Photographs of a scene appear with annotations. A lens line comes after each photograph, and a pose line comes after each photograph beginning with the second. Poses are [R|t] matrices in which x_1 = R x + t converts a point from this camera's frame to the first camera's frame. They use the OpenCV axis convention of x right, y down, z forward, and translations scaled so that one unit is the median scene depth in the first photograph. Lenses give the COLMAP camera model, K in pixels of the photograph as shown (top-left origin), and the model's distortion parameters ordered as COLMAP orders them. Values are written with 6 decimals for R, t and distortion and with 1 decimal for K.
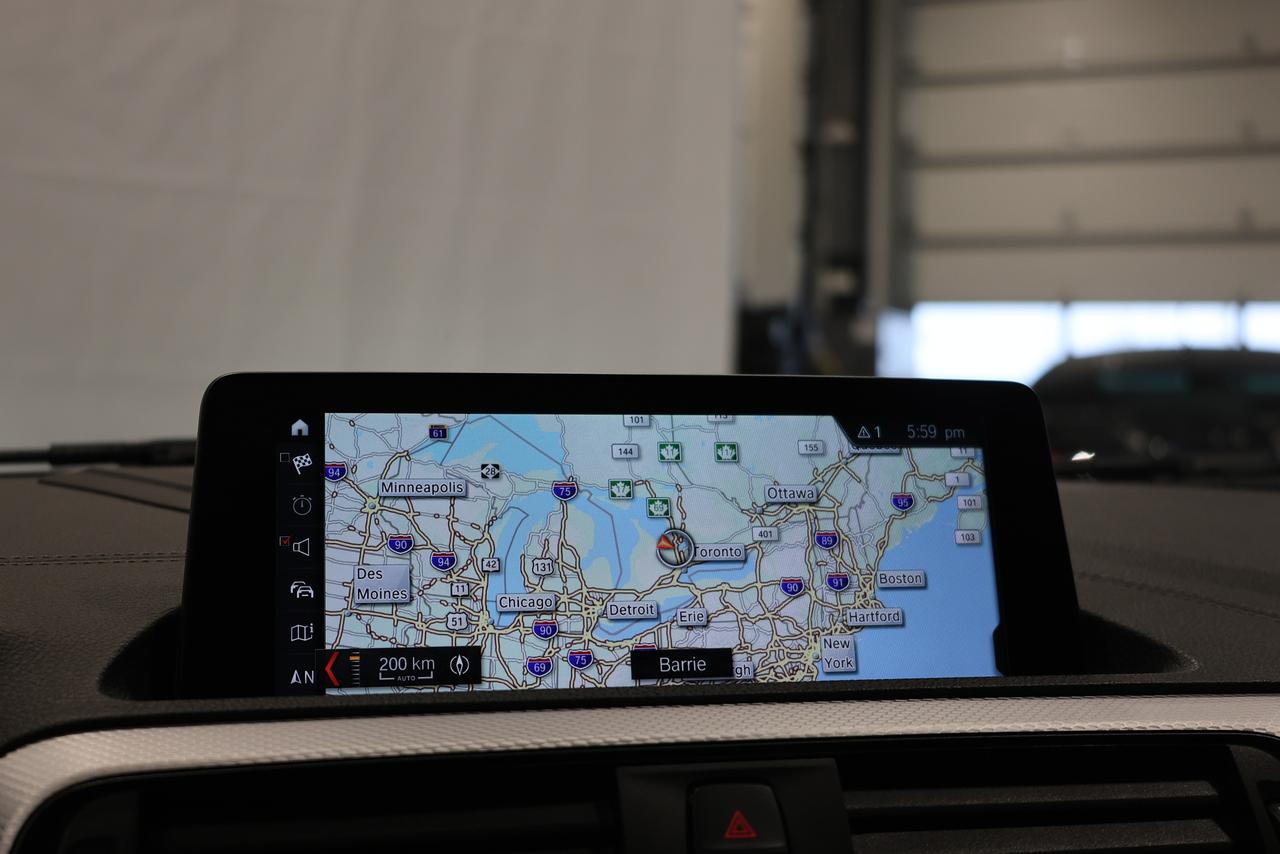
lens RADIAL K [[1717.7, 0, 642.4], [0, 1717.7, 428.7], [0, 0, 1]] dist [-0.040715, 0.000000]
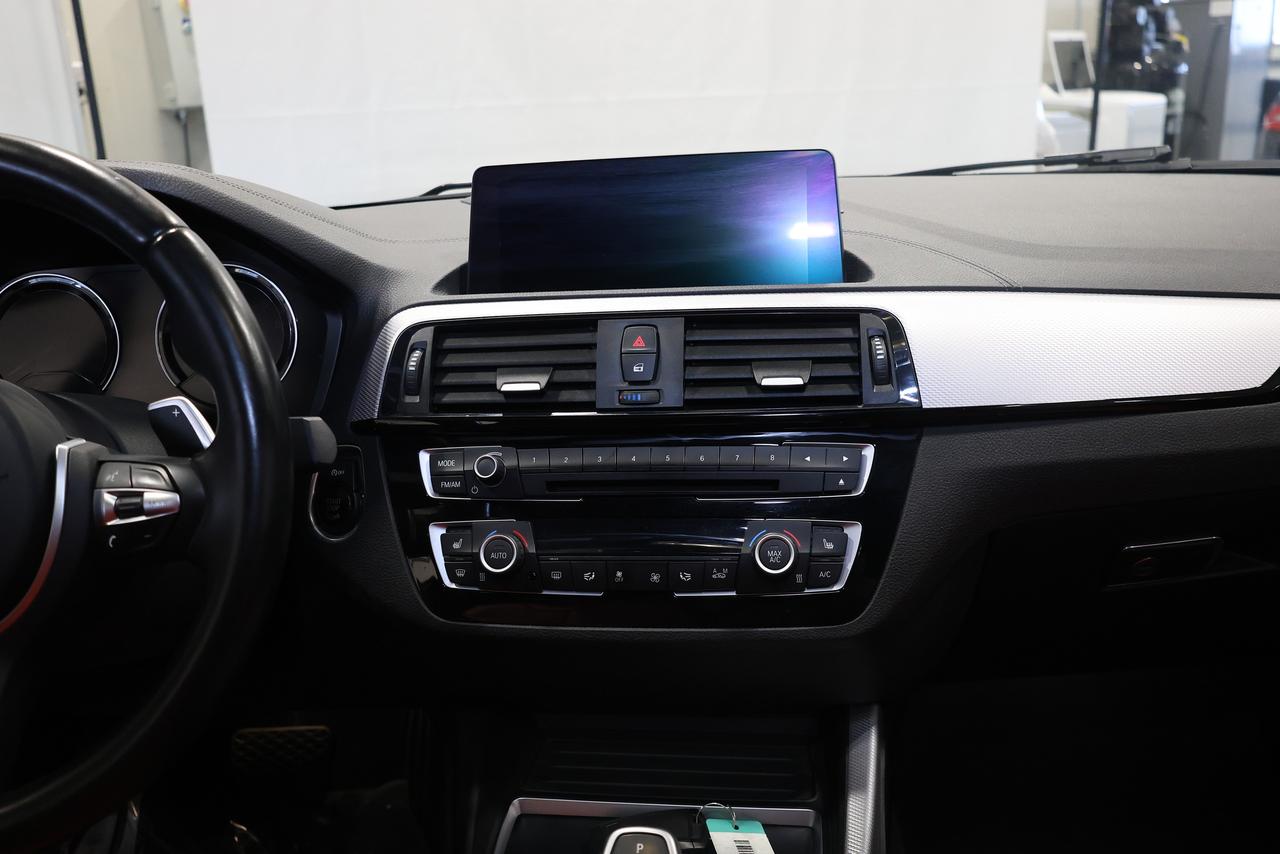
lens RADIAL K [[1118.8, 0, 639.3], [0, 1118.8, 429.2], [0, 0, 1]] dist [0.028369, -0.004565]
pose [[0.941395, 0.043424, -0.334501, 0.551843], [0.051913, 0.961212, 0.270880, -0.095638], [0.333289, -0.272370, 0.902626, -0.528098]]
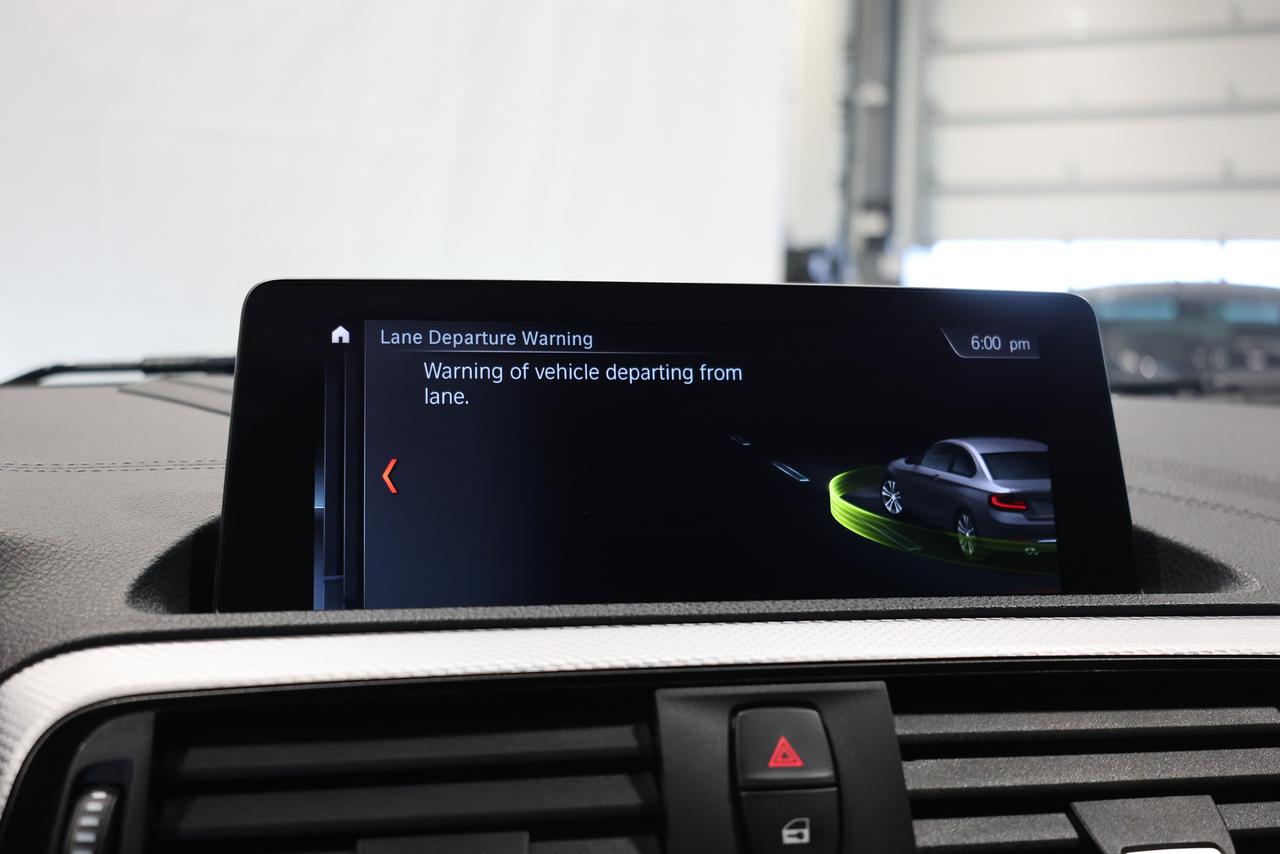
lens RADIAL K [[1443.9, 0, 647.6], [0, 1443.9, 421.6], [0, 0, 1]] dist [-0.013052, 0.000000]
pose [[0.999308, 0.006315, -0.036645, 0.007455], [-0.004524, 0.998801, 0.048738, 0.007870], [0.036909, -0.048539, 0.998139, 0.175784]]
